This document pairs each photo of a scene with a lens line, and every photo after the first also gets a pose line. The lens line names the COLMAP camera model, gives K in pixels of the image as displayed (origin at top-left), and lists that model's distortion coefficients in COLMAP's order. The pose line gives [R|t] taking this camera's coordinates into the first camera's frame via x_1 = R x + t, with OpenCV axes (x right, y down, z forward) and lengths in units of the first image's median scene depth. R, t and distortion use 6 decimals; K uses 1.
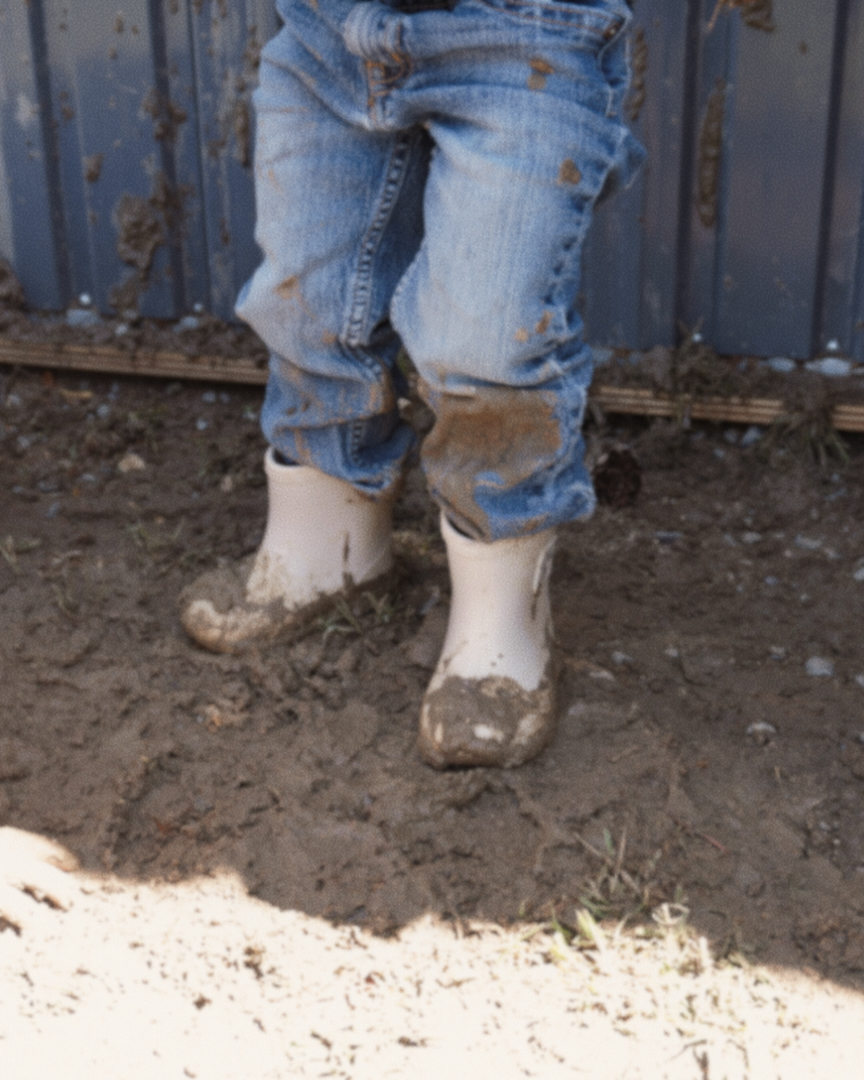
lens RADIAL K [[1460.7, 0, 435.5], [0, 1460.7, 539.5], [0, 0, 1]] dist [0.029548, 0.000000]
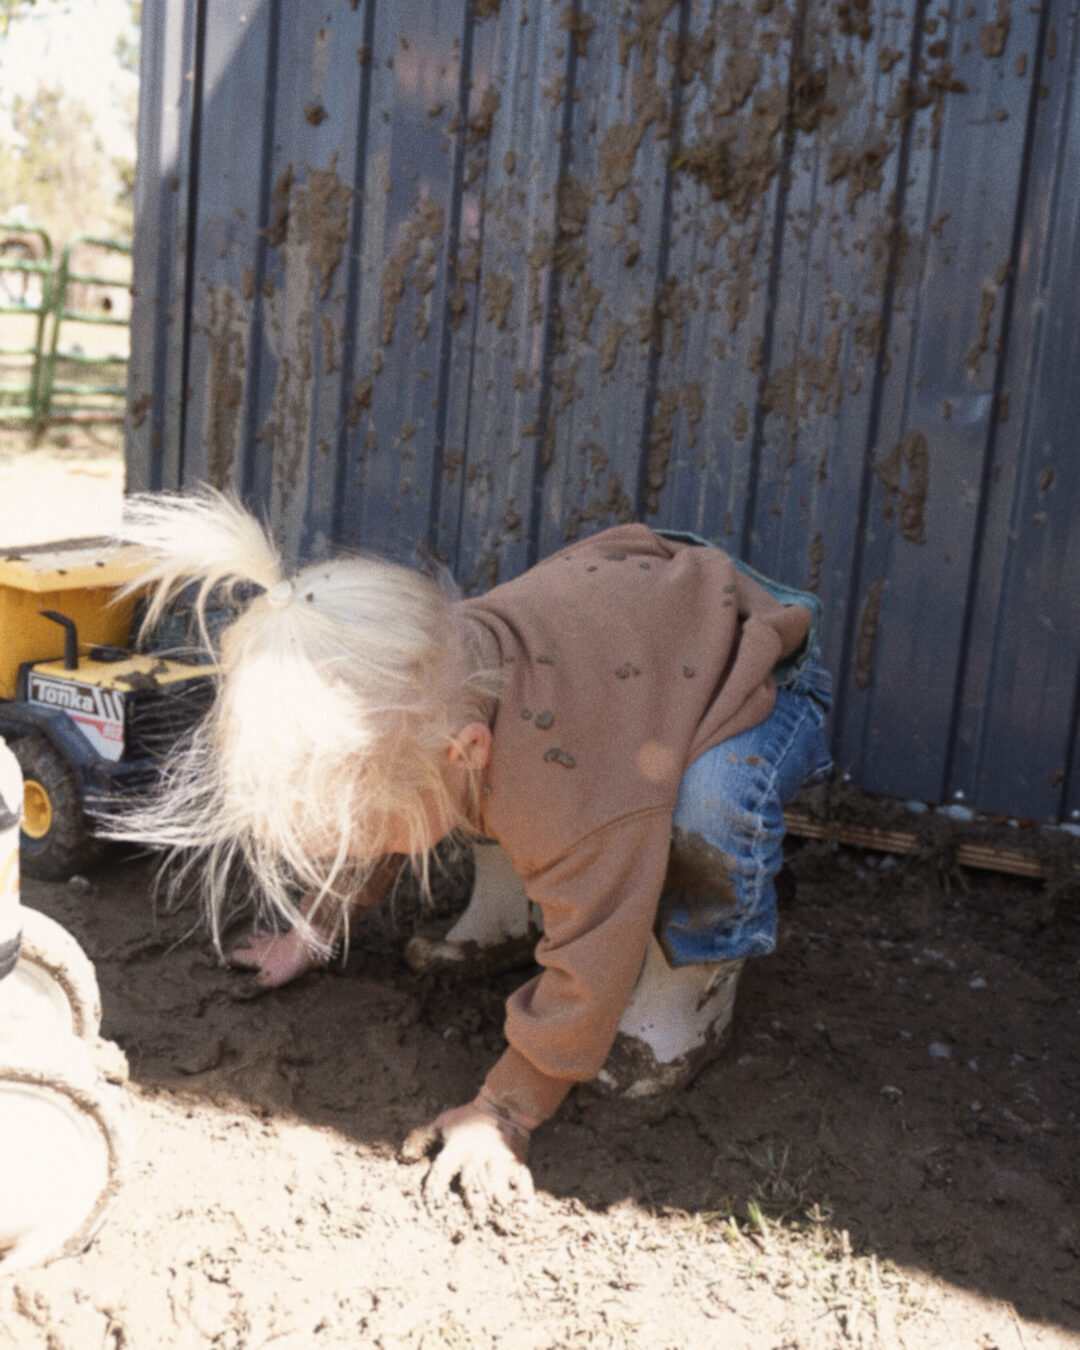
lens RADIAL K [[1551.1, 0, 532.3], [0, 1551.1, 666.1], [0, 0, 1]] dist [0.014737, 0.000000]
pose [[0.995034, 0.099432, -0.004622, -0.104380], [-0.098376, 0.975266, -0.197933, 0.065248], [-0.015173, 0.197405, 0.980205, -0.338127]]
